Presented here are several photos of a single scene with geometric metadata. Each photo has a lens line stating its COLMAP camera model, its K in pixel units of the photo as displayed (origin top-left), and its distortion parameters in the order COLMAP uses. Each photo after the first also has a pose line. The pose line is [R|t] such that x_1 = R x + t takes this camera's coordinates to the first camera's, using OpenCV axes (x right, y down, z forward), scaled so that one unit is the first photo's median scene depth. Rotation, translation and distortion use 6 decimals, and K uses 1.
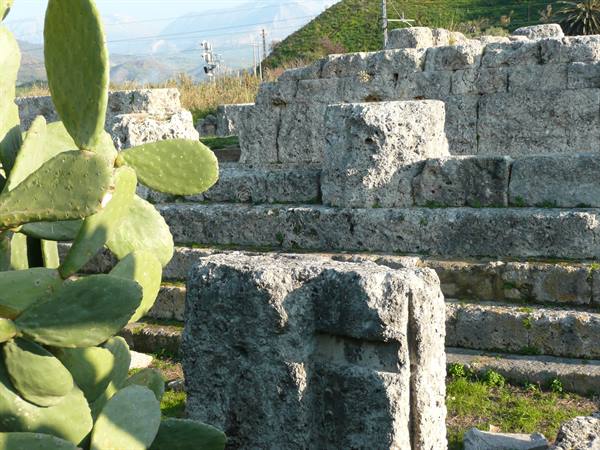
lens RADIAL K [[993.4, 0, 299.7], [0, 993.4, 223.2], [0, 0, 1]] dist [0.054024, 0.000000]
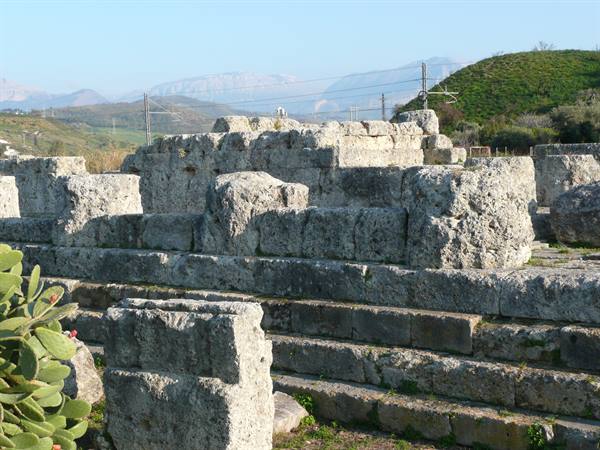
lens RADIAL K [[993.4, 0, 301.0], [0, 993.4, 225.7], [0, 0, 1]] dist [0.054024, 0.000000]
pose [[0.986902, 0.036619, -0.157111, 0.490659], [-0.045377, 0.997588, -0.052521, 0.011767], [0.154809, 0.058963, 0.986183, -0.302858]]
